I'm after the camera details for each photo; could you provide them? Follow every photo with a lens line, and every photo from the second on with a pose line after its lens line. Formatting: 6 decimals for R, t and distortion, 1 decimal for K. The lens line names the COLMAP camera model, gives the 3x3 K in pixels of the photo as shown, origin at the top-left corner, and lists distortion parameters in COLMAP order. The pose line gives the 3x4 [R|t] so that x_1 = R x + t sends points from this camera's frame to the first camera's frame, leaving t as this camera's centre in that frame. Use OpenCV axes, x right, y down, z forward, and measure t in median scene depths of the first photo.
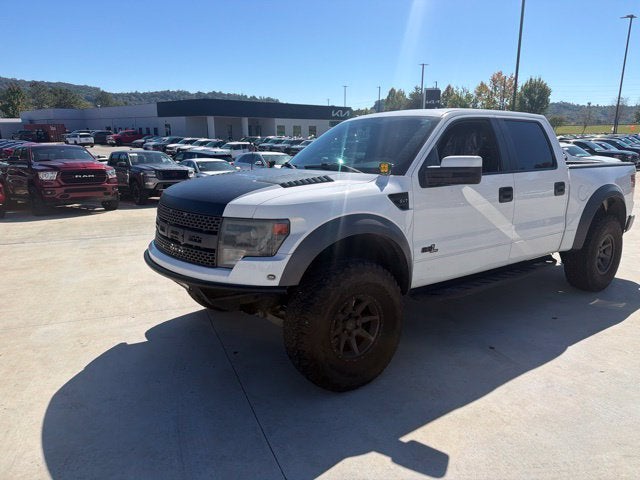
lens RADIAL K [[449.0, 0, 323.7], [0, 449.0, 239.8], [0, 0, 1]] dist [0.047931, -0.062429]
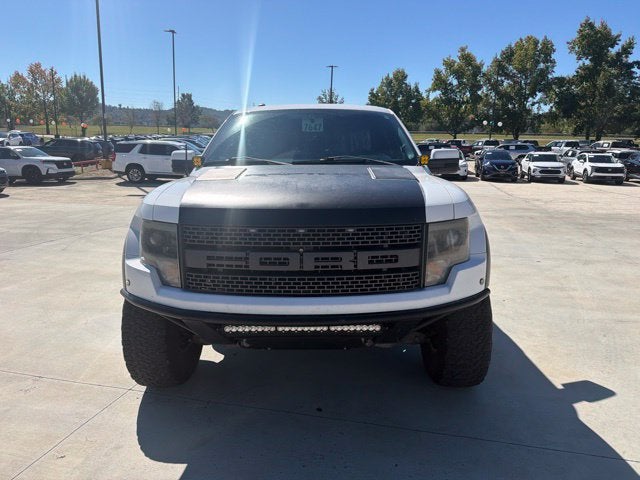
lens RADIAL K [[449.0, 0, 322.8], [0, 449.0, 229.1], [0, 0, 1]] dist [0.047931, -0.062429]
pose [[0.603196, -0.138274, 0.785515, -0.610459], [0.154294, 0.986484, 0.055168, -0.071374], [-0.782526, 0.087923, 0.616378, 0.412974]]
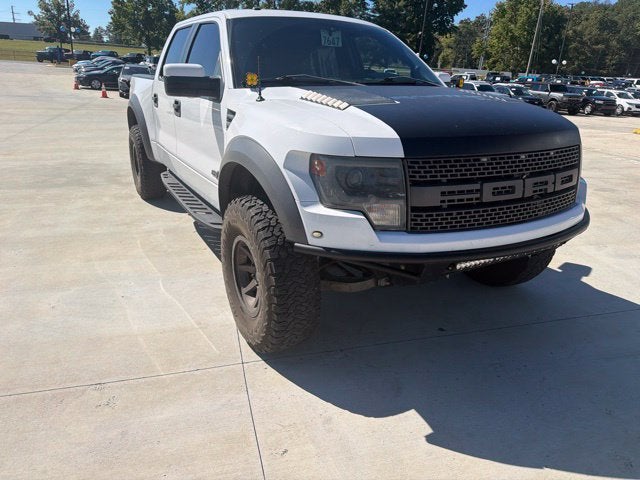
lens RADIAL K [[449.0, 0, 318.0], [0, 449.0, 239.7], [0, 0, 1]] dist [0.047931, -0.062429]
pose [[0.135211, -0.335692, 0.932217, -0.748830], [0.162614, 0.935618, 0.313330, -0.149250], [-0.977382, 0.109226, 0.181094, 0.863316]]
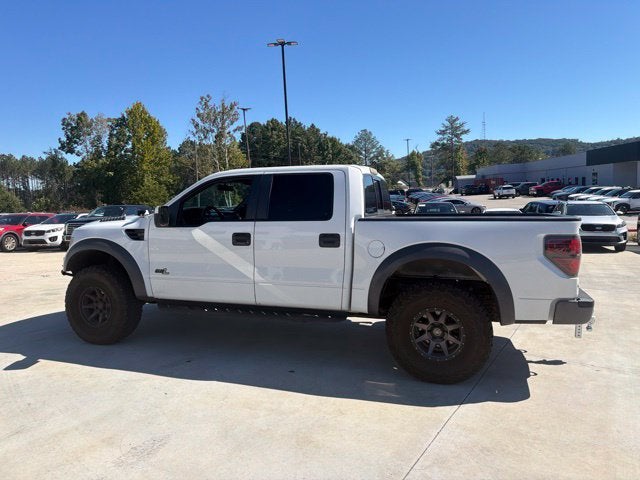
lens RADIAL K [[449.0, 0, 322.6], [0, 449.0, 238.9], [0, 0, 1]] dist [0.047931, -0.062429]
pose [[0.580455, 0.061621, -0.811958, 1.307127], [-0.151497, 0.987896, -0.033329, -0.084707], [0.800076, 0.142355, 0.582764, 0.449156]]
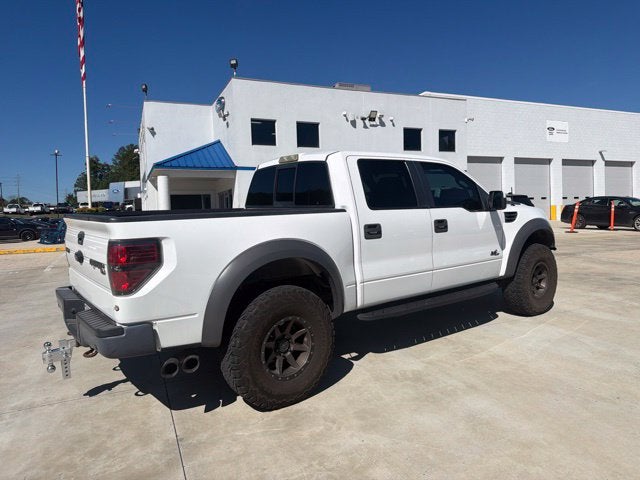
lens RADIAL K [[449.0, 0, 323.3], [0, 449.0, 236.9], [0, 0, 1]] dist [0.047931, -0.062429]
pose [[-0.999414, 0.030178, -0.016170, 0.385836], [0.024584, 0.961256, 0.274560, -0.421747], [0.023829, 0.274001, -0.961434, 2.240171]]
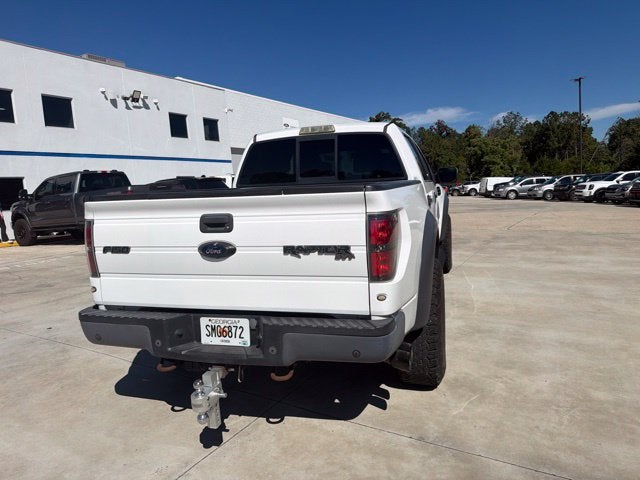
lens RADIAL K [[449.0, 0, 324.4], [0, 449.0, 235.9], [0, 0, 1]] dist [0.047931, -0.062429]
pose [[-0.800598, 0.115067, -0.588049, 1.007952], [-0.064633, 0.959079, 0.275664, -0.360156], [0.595706, 0.258703, -0.760400, 1.977455]]
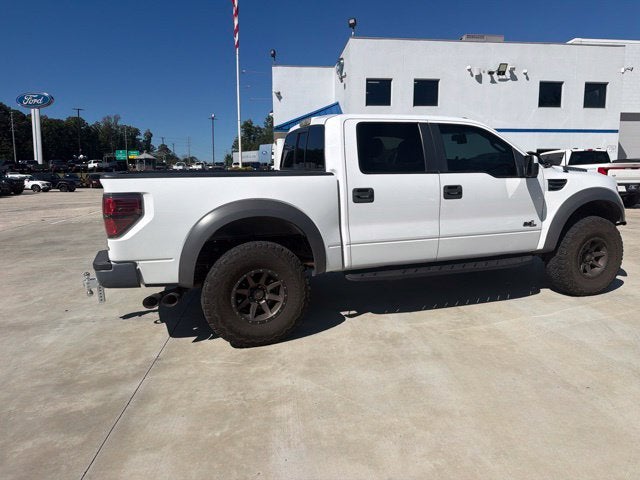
lens RADIAL K [[449.0, 0, 323.4], [0, 449.0, 237.2], [0, 0, 1]] dist [0.047931, -0.062429]
pose [[-0.957576, -0.032337, 0.286361, 0.083908], [0.070049, 0.937763, 0.340138, -0.418661], [-0.279538, 0.345768, -0.895714, 2.246018]]
